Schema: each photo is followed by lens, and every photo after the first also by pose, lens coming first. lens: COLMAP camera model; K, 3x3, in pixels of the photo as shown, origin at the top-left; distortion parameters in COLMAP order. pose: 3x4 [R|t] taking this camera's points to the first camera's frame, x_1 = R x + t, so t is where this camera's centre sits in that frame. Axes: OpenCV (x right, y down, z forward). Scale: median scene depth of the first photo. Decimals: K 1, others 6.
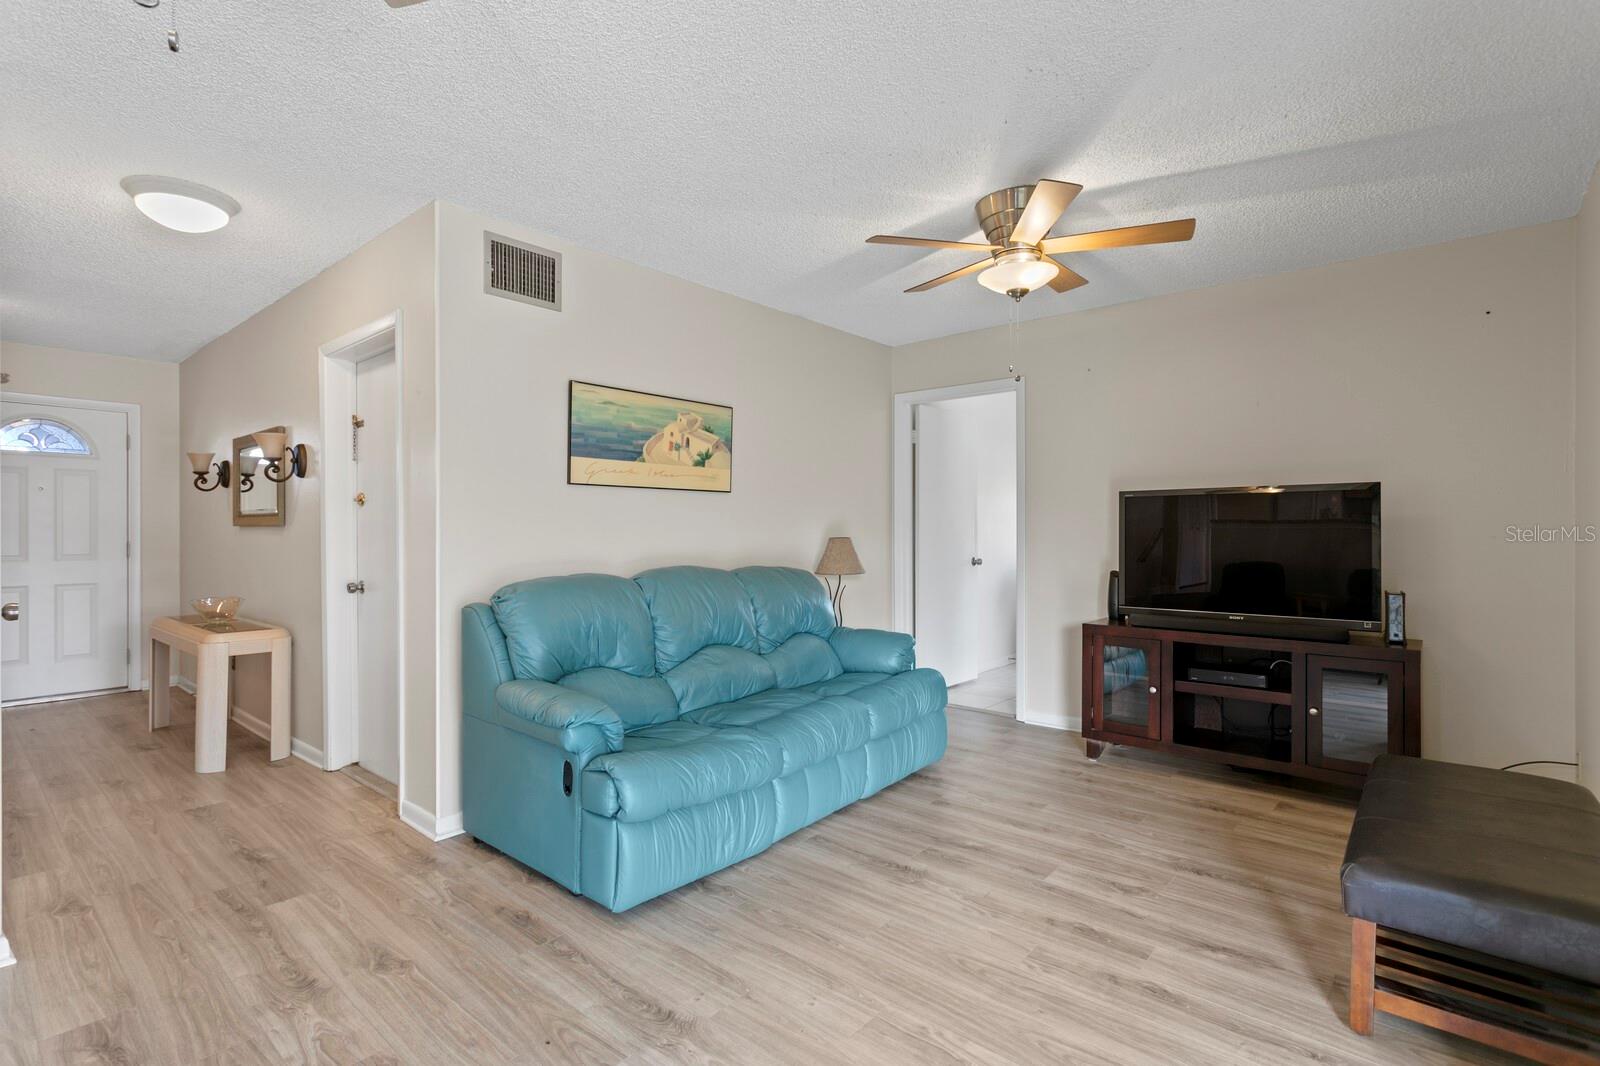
lens RADIAL K [[768.5, 0, 772.7], [0, 768.5, 538.7], [0, 0, 1]] dist [0.002220, 0.000424]
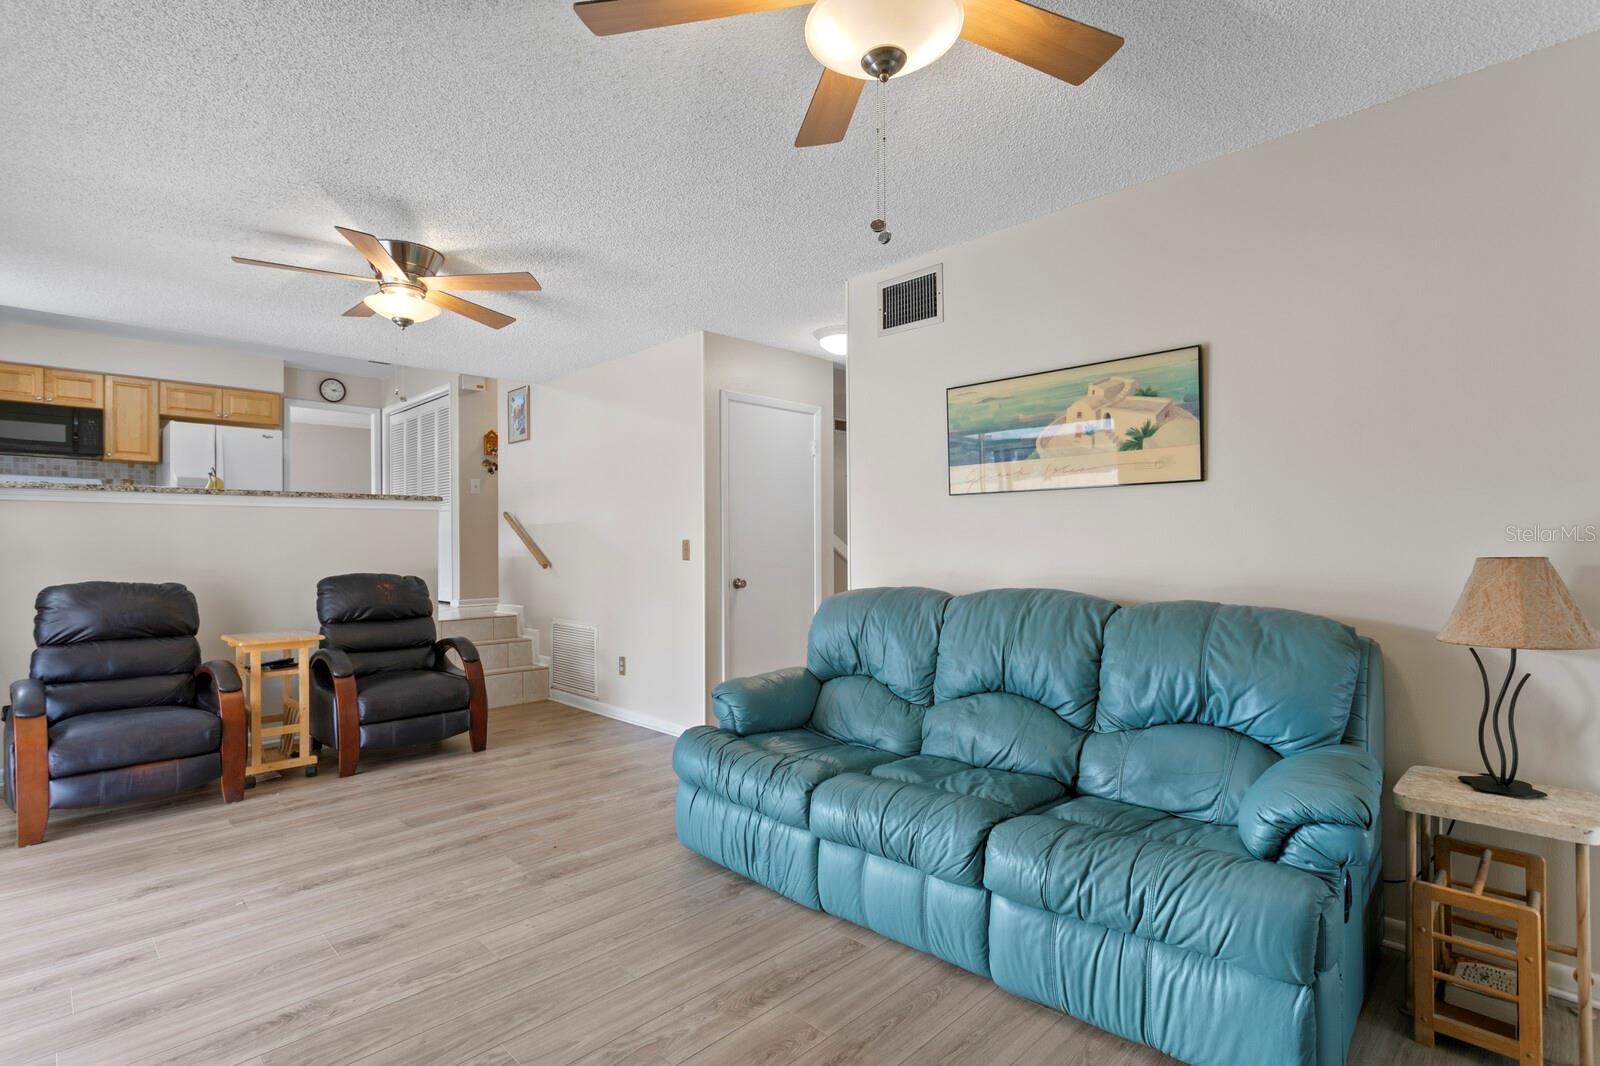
lens RADIAL K [[768.5, 0, 772.7], [0, 768.5, 538.7], [0, 0, 1]] dist [0.002220, 0.000424]
pose [[-0.074191, -0.001542, -0.997243, 0.724275], [-0.002848, 0.999995, -0.001334, -0.013747], [0.997240, 0.002741, -0.074195, 0.849013]]
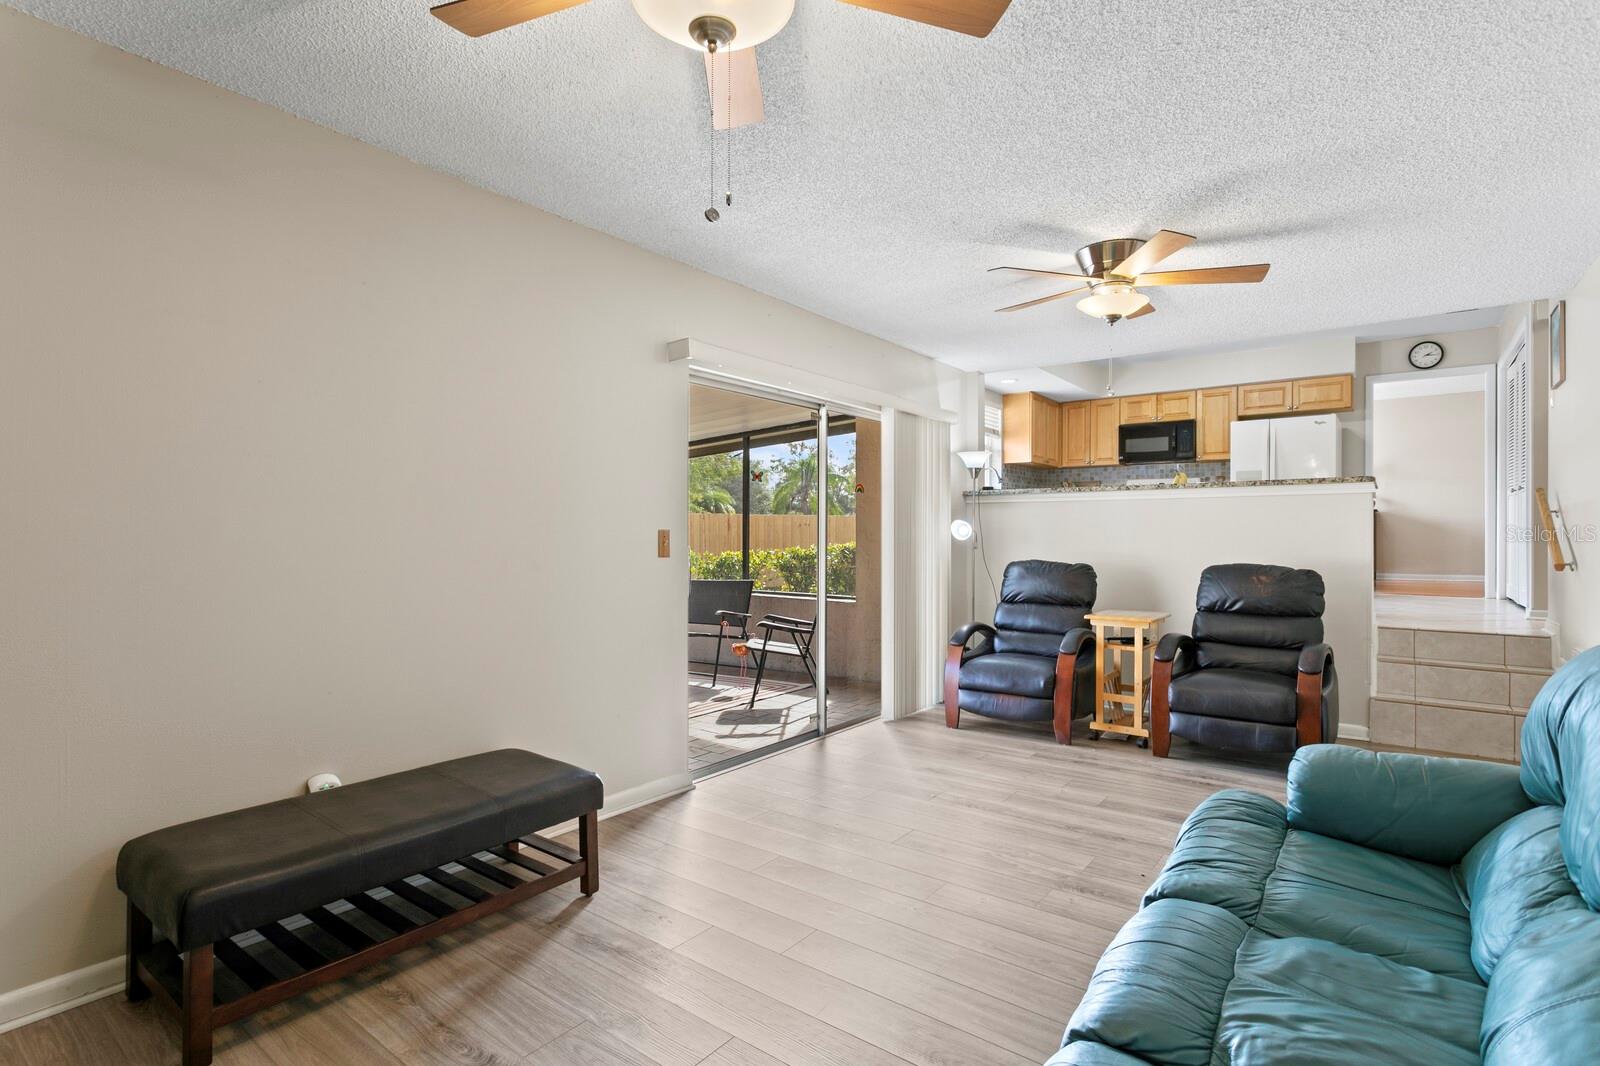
lens RADIAL K [[791.8, 0, 800.0], [0, 791.8, 533.0], [0, 0, 1]] dist [-0.015292, 0.001175]
pose [[-0.997820, 0.004121, -0.065859, 0.255513], [0.003635, 0.999965, 0.007508, -0.017349], [0.065887, 0.007252, -0.997801, 1.320337]]
